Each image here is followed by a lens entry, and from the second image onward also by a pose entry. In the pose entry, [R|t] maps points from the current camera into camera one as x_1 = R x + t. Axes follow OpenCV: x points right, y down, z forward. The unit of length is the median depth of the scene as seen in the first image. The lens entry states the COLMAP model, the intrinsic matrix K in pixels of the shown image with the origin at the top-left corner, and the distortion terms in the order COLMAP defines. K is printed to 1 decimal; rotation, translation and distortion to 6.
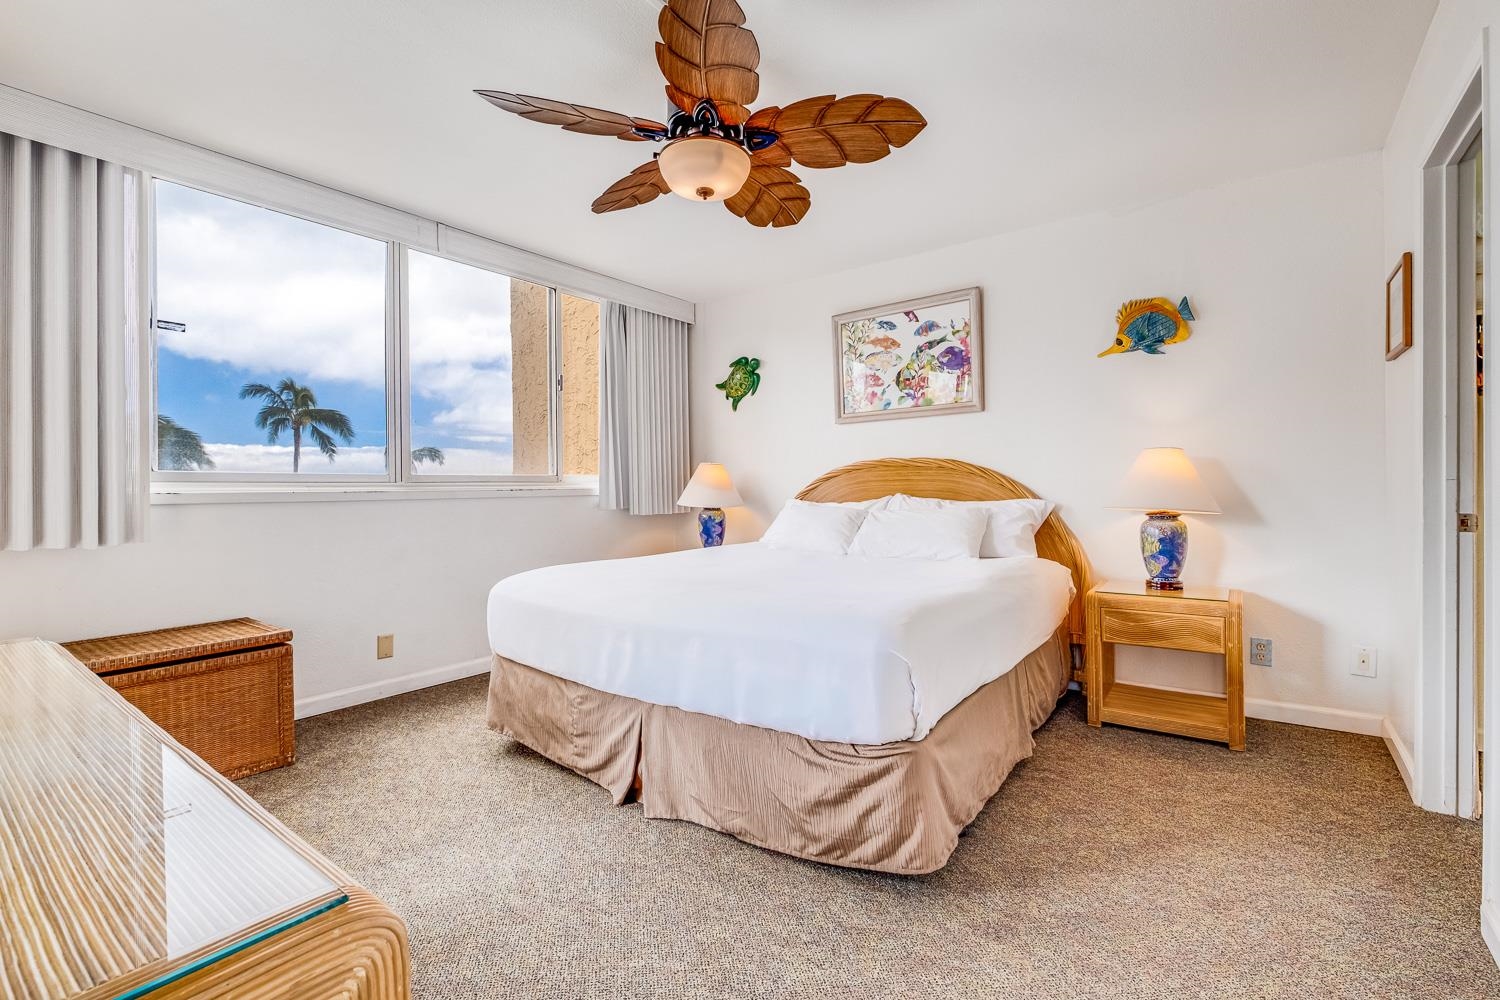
lens RADIAL K [[643.7, 0, 758.3], [0, 643.7, 509.3], [0, 0, 1]] dist [-0.006835, 0.000135]
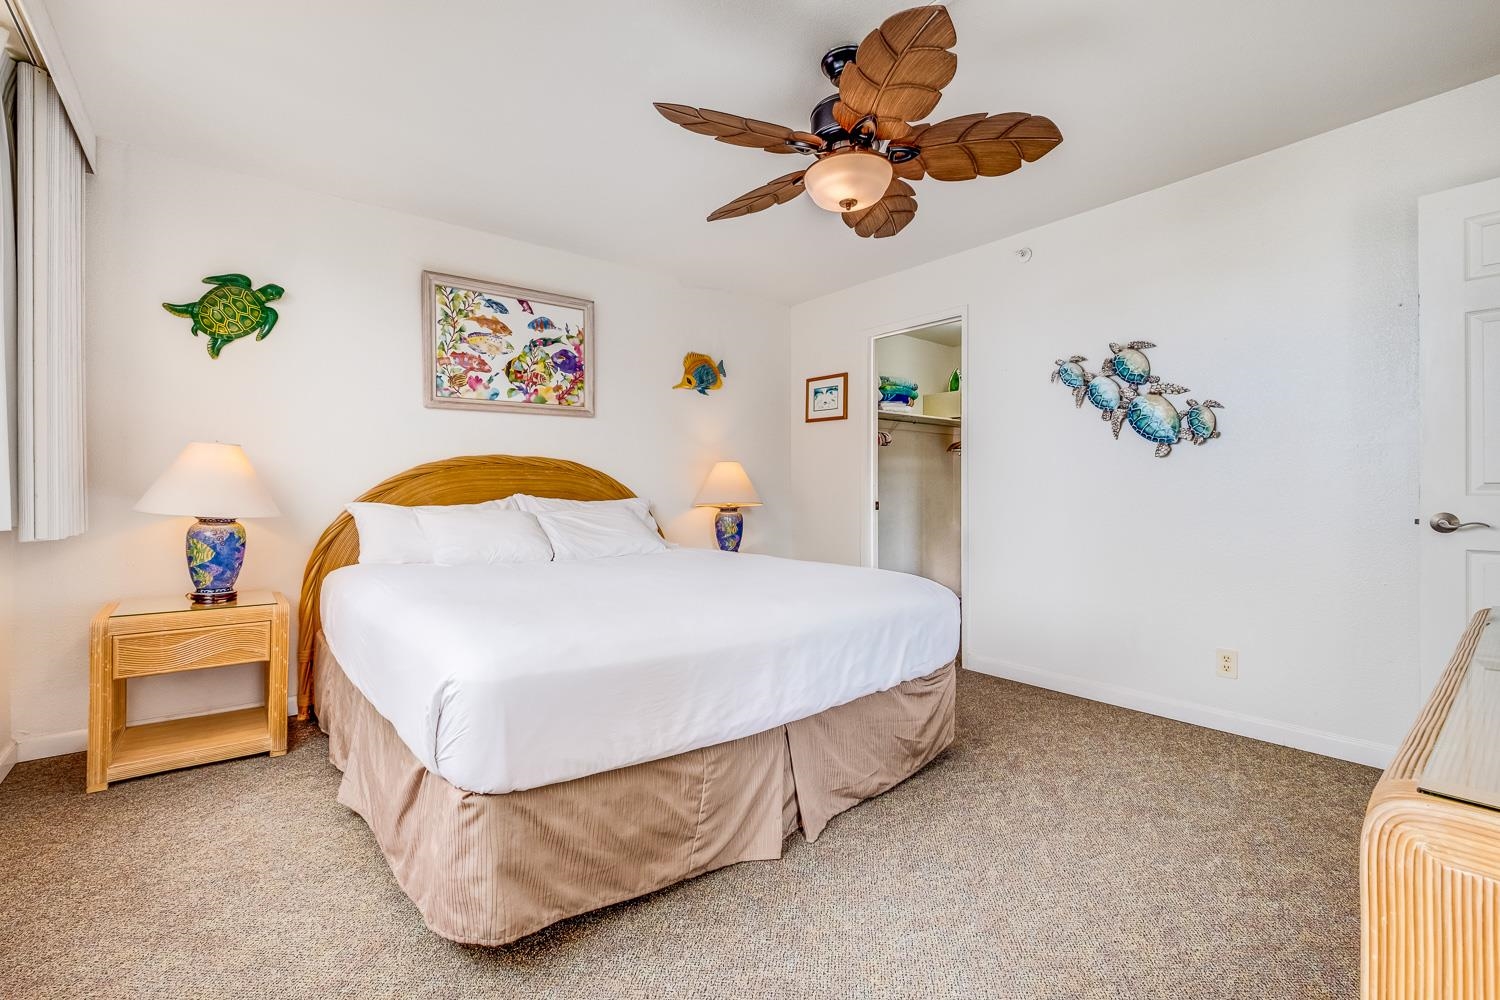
lens RADIAL K [[635.3, 0, 752.6], [0, 635.3, 494.9], [0, 0, 1]] dist [0.001469, -0.001230]
pose [[0.267034, -0.002825, 0.963683, -0.572118], [0.027221, 0.999619, -0.004613, -0.010054], [-0.963302, 0.027464, 0.267010, 0.437511]]
